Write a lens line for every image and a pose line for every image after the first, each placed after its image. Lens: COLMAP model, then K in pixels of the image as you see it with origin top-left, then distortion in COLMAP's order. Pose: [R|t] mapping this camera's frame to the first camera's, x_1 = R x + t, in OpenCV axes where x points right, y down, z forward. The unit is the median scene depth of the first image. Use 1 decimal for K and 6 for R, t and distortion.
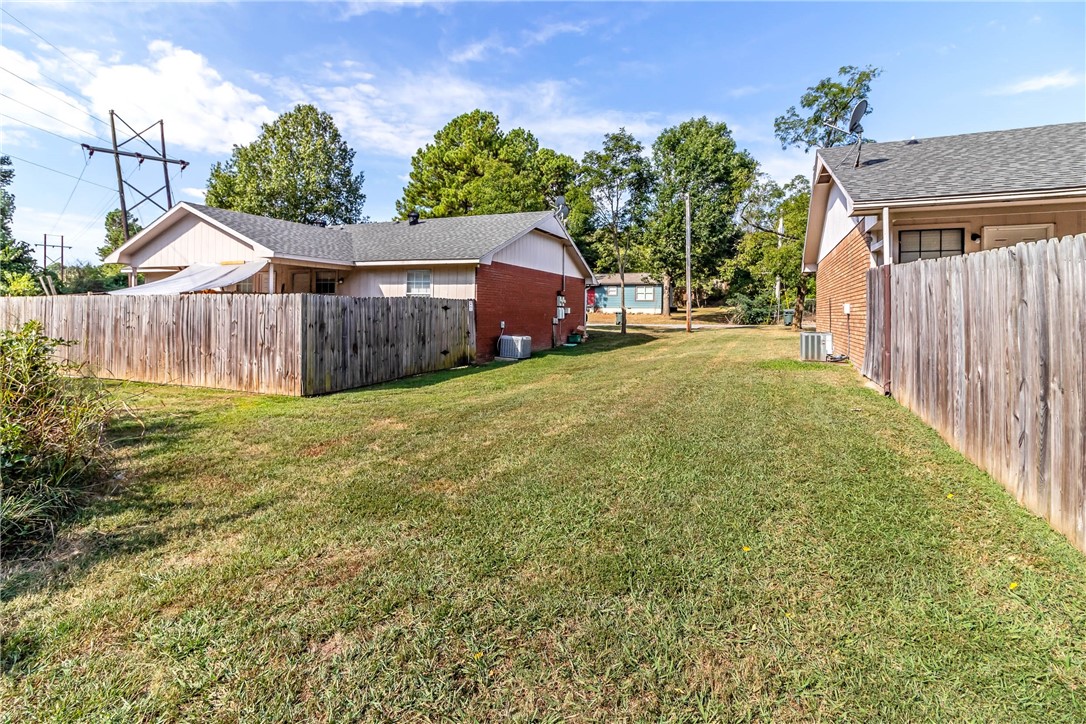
lens RADIAL K [[516.2, 0, 549.2], [0, 516.2, 312.2], [0, 0, 1]] dist [0.001730, -0.000492]
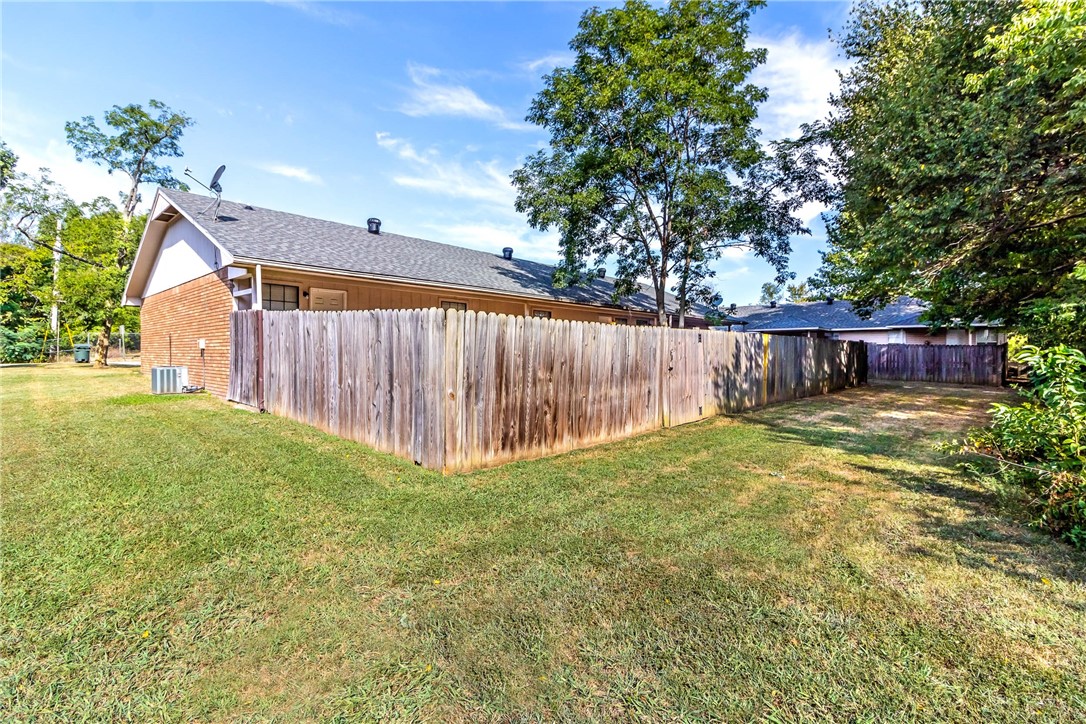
lens RADIAL K [[516.2, 0, 542.9], [0, 516.2, 359.9], [0, 0, 1]] dist [0.001730, -0.000492]
pose [[0.325546, -0.018745, 0.945340, -0.404507], [-0.002346, 0.999784, 0.020632, 0.004677], [-0.945523, -0.008934, 0.325432, -0.097816]]
